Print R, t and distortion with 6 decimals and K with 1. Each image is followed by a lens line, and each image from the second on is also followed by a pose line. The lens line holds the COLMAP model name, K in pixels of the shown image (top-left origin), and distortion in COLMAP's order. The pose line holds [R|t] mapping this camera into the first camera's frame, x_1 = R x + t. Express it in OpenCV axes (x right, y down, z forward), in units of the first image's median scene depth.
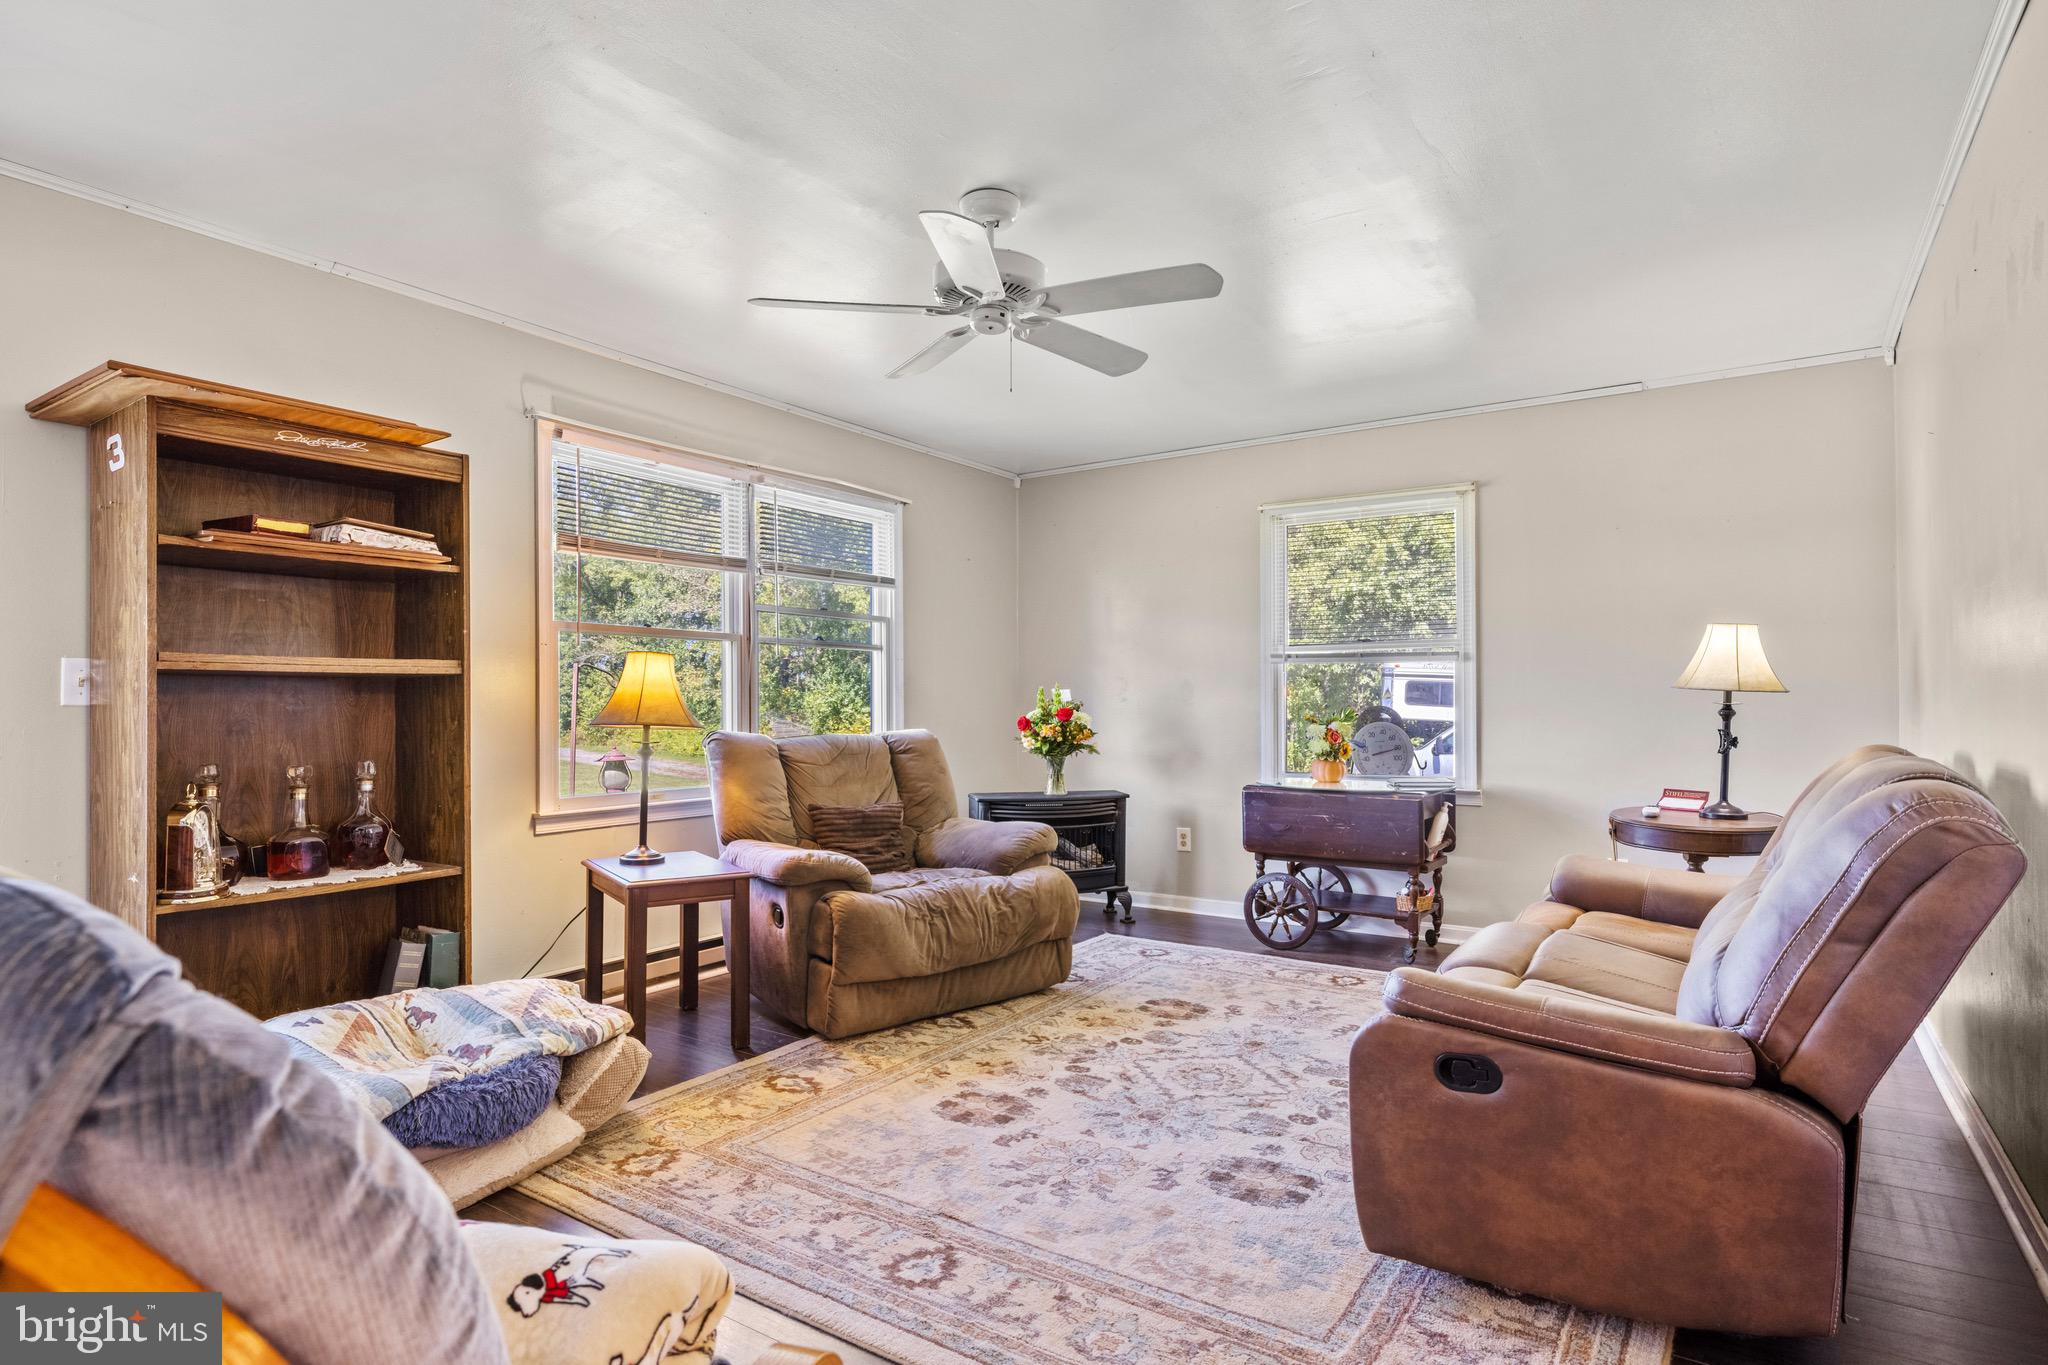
lens RADIAL K [[1081.5, 0, 1025.1], [0, 1081.5, 687.3], [0, 0, 1]] dist [-0.002904, -0.000302]
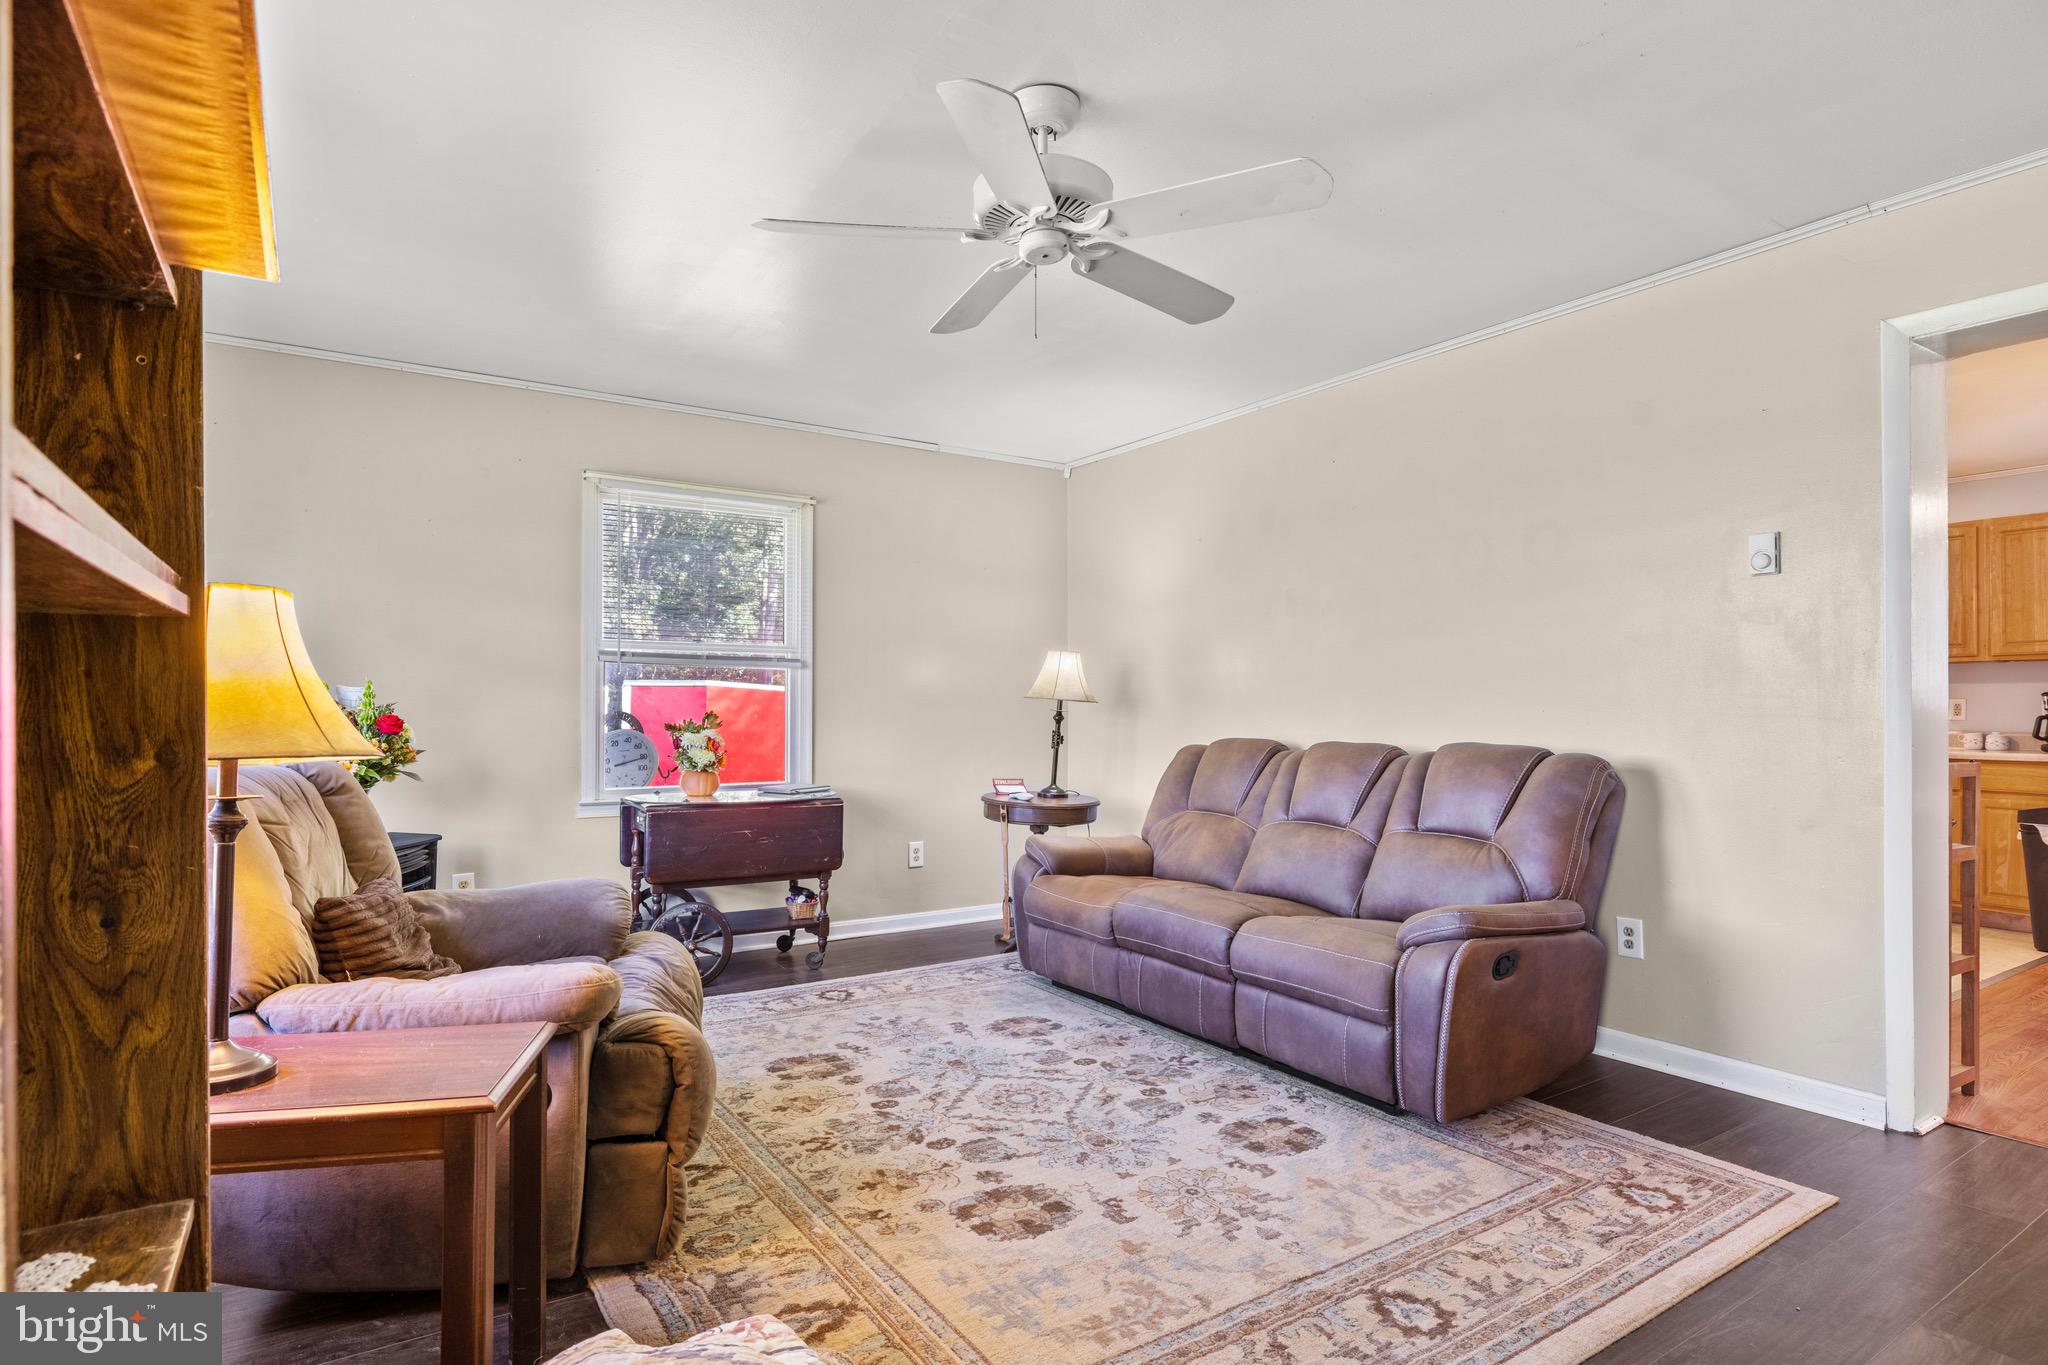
lens RADIAL K [[1083.7, 0, 1029.8], [0, 1083.7, 696.8], [0, 0, 1]] dist [-0.001113, 0.000254]
pose [[0.381543, 0.012951, 0.924261, -0.661544], [-0.018419, 0.999810, -0.006406, 0.007285], [-0.924168, -0.014580, 0.381709, 0.573669]]
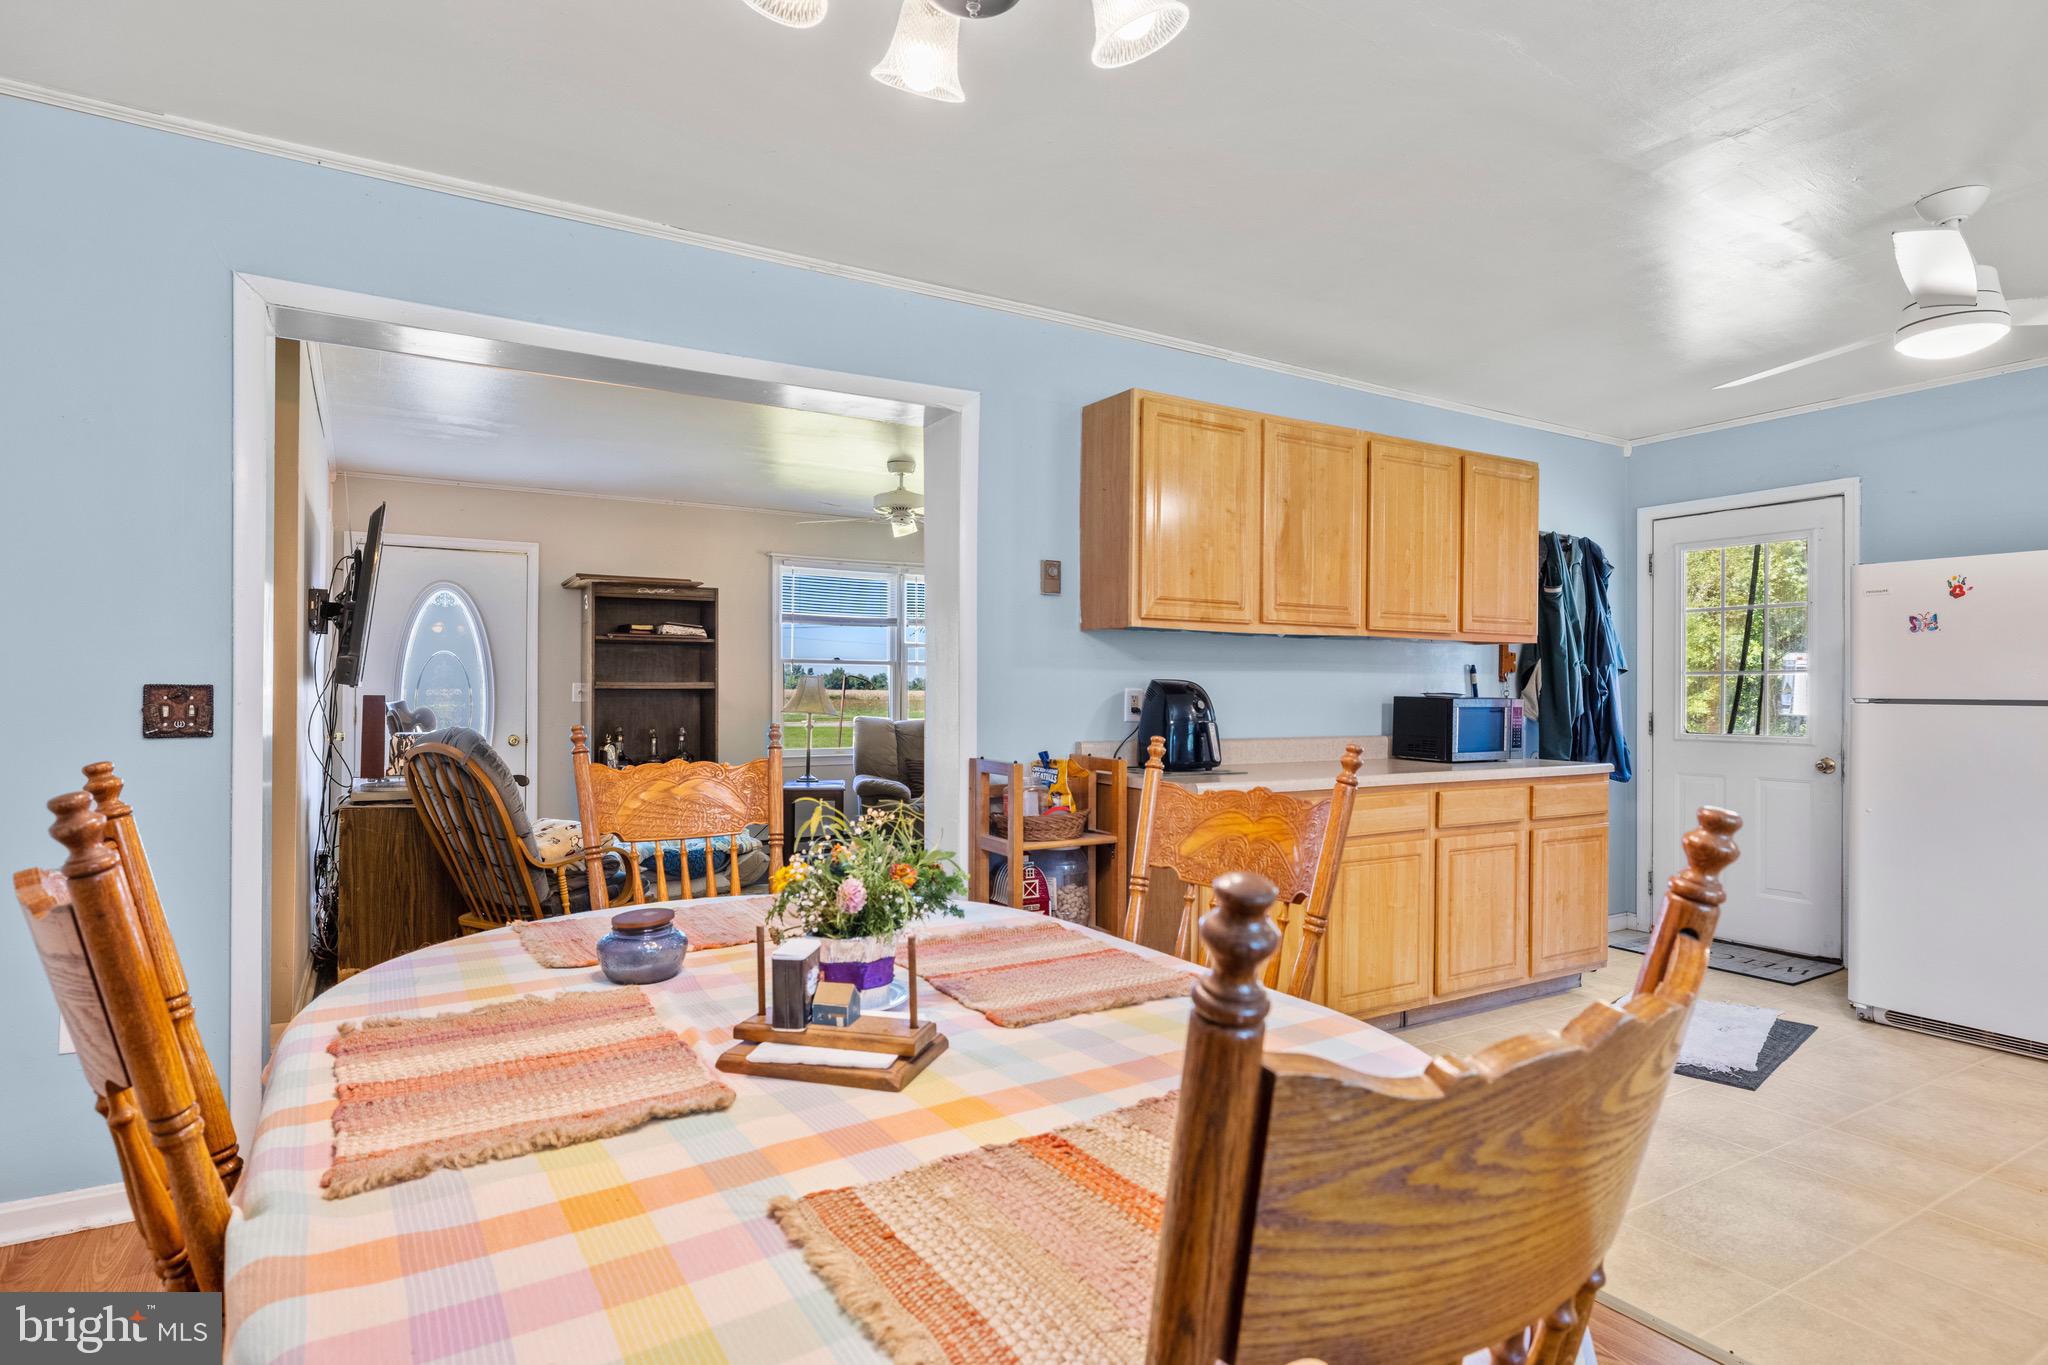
lens RADIAL K [[1081.5, 0, 1025.1], [0, 1081.5, 687.3], [0, 0, 1]] dist [-0.002904, -0.000302]
pose [[0.907698, 0.001947, -0.419620, 1.211461], [0.002501, 0.999946, 0.010050, -0.043424], [0.419617, -0.010171, 0.907644, -0.909712]]
